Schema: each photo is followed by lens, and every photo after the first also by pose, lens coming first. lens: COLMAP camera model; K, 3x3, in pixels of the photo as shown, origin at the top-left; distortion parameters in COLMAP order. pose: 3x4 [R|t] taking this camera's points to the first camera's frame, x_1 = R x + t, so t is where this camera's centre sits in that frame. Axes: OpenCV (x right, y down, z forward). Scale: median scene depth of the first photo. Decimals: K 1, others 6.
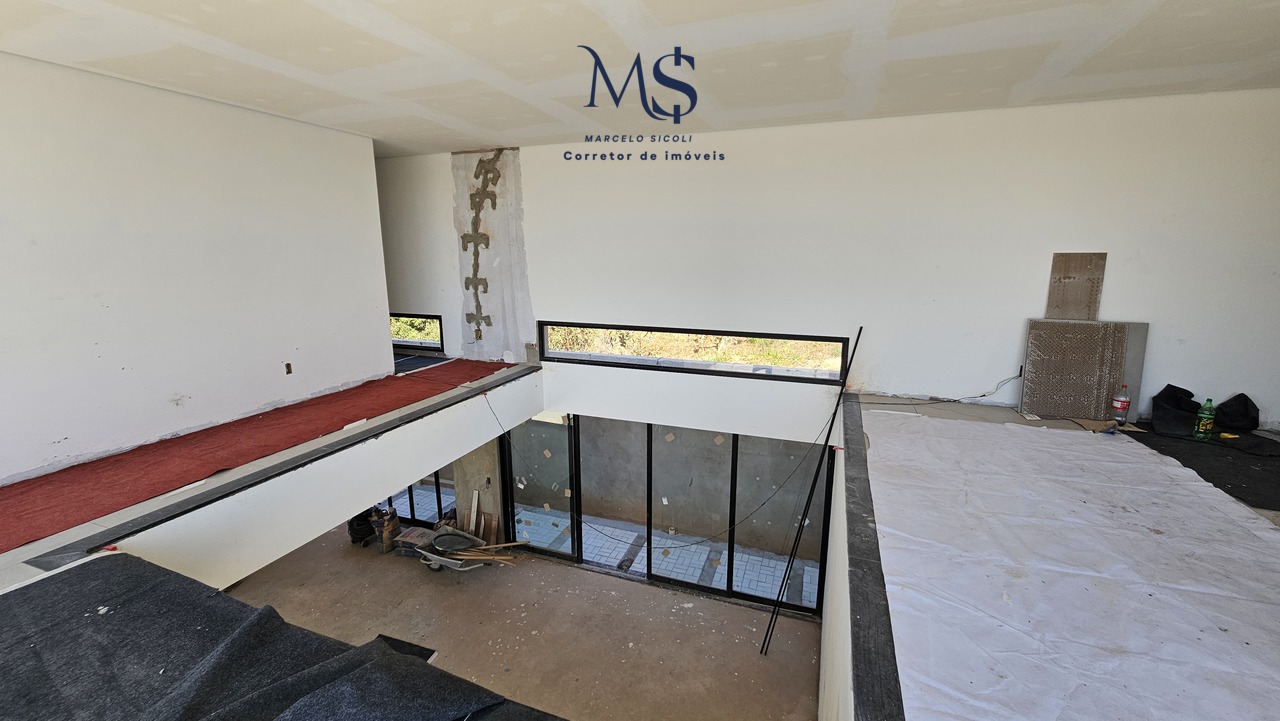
lens RADIAL K [[524.8, 0, 633.5], [0, 524.8, 357.9], [0, 0, 1]] dist [0.002606, 0.000927]
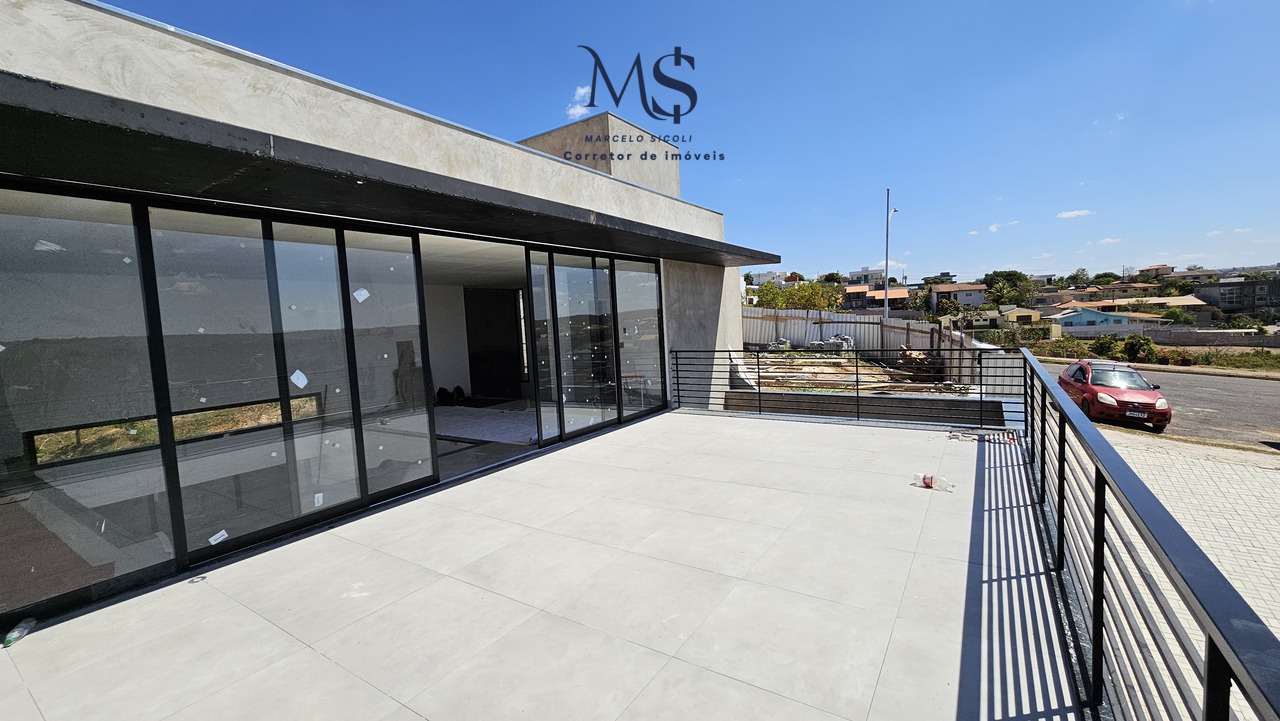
lens RADIAL K [[524.8, 0, 638.4], [0, 524.8, 361.3], [0, 0, 1]] dist [0.002606, 0.000927]
pose [[0.224288, -0.085715, 0.970746, -1.348781], [0.255360, 0.966487, 0.026339, 0.112977], [-0.940471, 0.241982, 0.238660, -0.619433]]
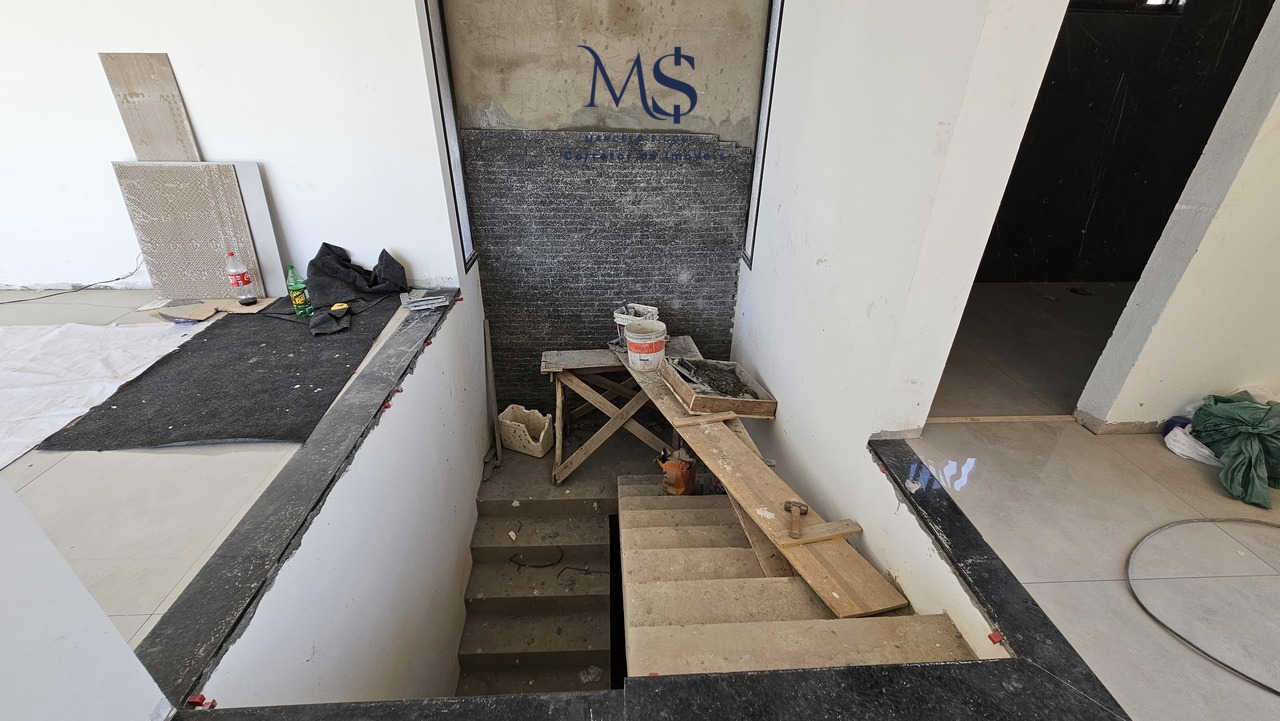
lens RADIAL K [[524.8, 0, 629.9], [0, 524.8, 360.2], [0, 0, 1]] dist [0.002606, 0.000927]
pose [[0.918869, -0.180984, 0.350606, 1.155509], [0.070105, 0.949343, 0.306322, 0.007729], [-0.388285, -0.256891, 0.885010, 0.077422]]
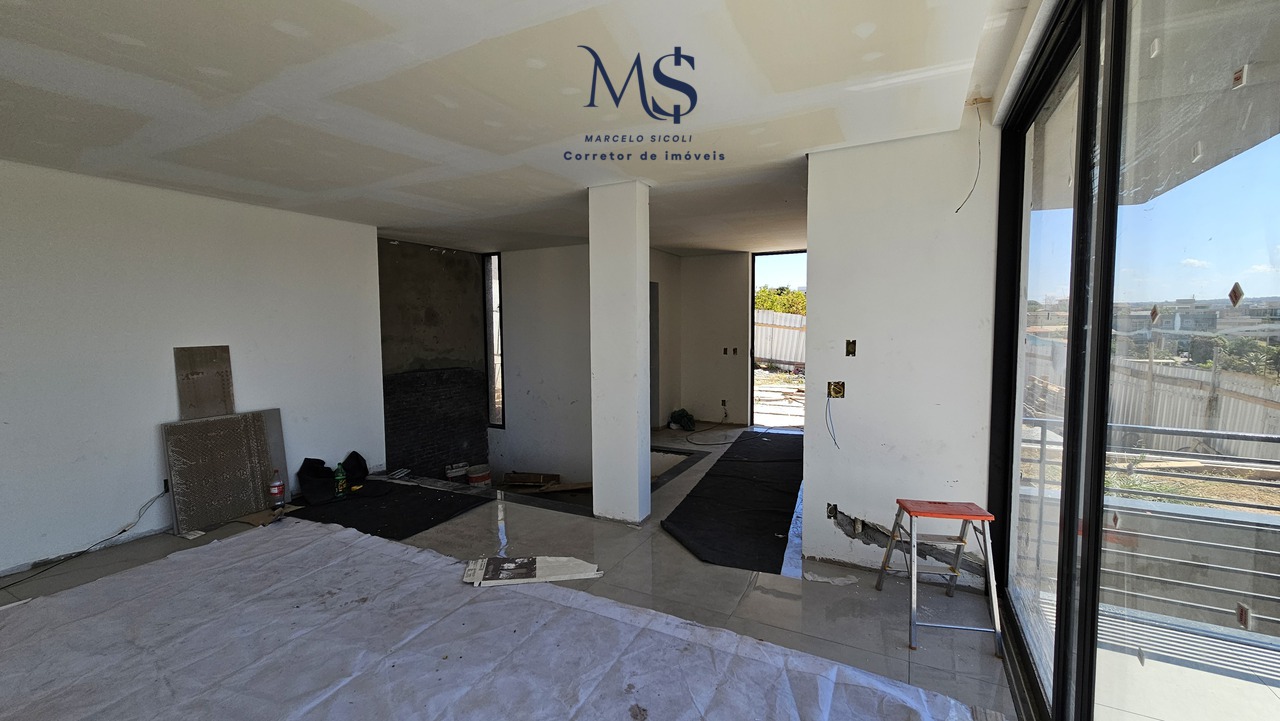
lens RADIAL K [[524.8, 0, 636.4], [0, 524.8, 357.6], [0, 0, 1]] dist [0.002606, 0.000927]
pose [[0.123398, -0.062410, 0.990393, 0.011309], [0.213244, 0.976373, 0.034958, -0.048948], [-0.969175, 0.206882, 0.133791, 0.128504]]
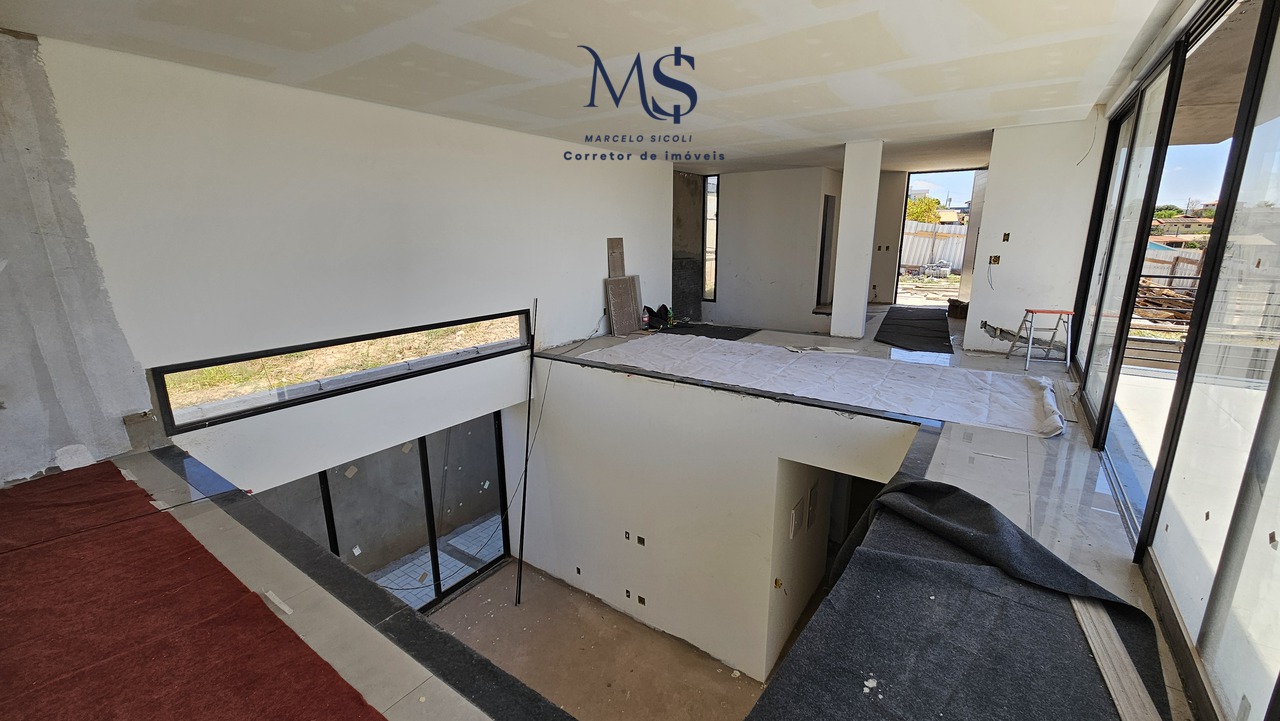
lens RADIAL K [[524.8, 0, 639.5], [0, 524.8, 356.9], [0, 0, 1]] dist [0.002606, 0.000927]
pose [[0.249082, -0.222869, 0.942490, -0.861943], [0.205265, 0.963202, 0.173519, -0.109101], [-0.946480, 0.150240, 0.285664, 0.508457]]
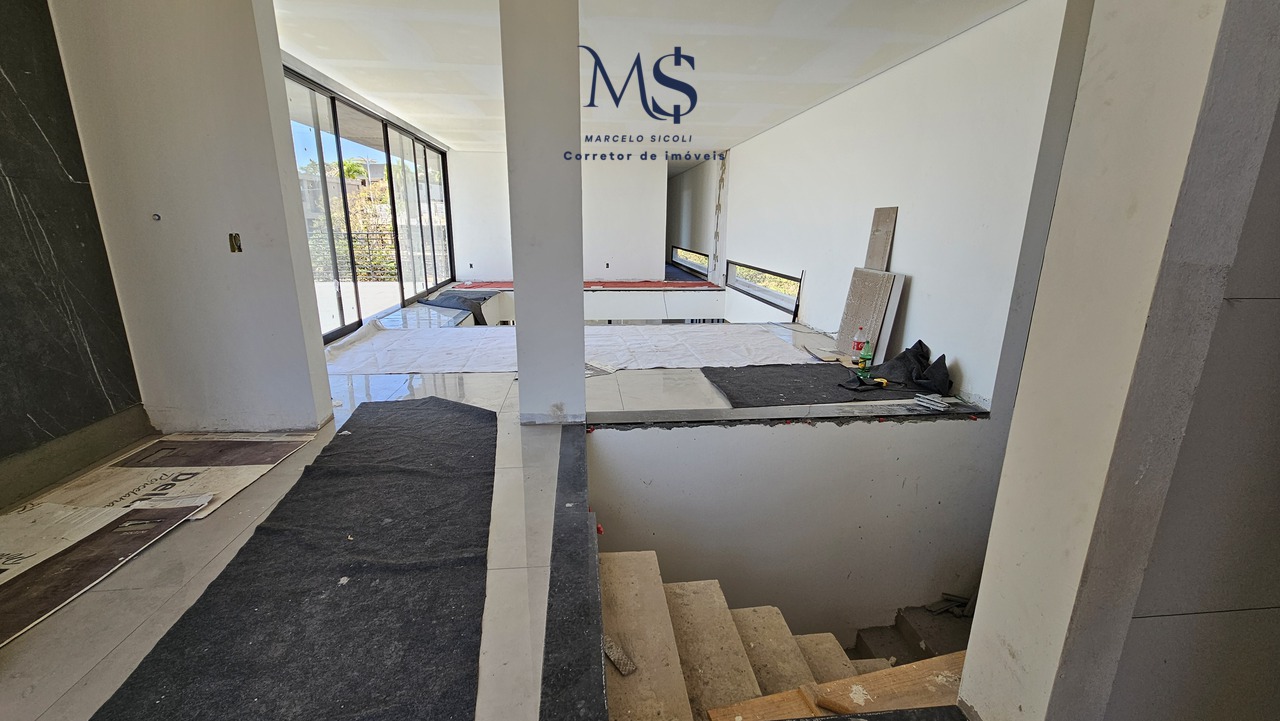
lens RADIAL K [[524.8, 0, 638.8], [0, 524.8, 364.3], [0, 0, 1]] dist [0.002606, 0.000927]
pose [[0.447903, 0.237339, -0.862005, 1.679670], [-0.193719, 0.966982, 0.165585, 0.033795], [0.872844, 0.092821, 0.479091, 0.070391]]
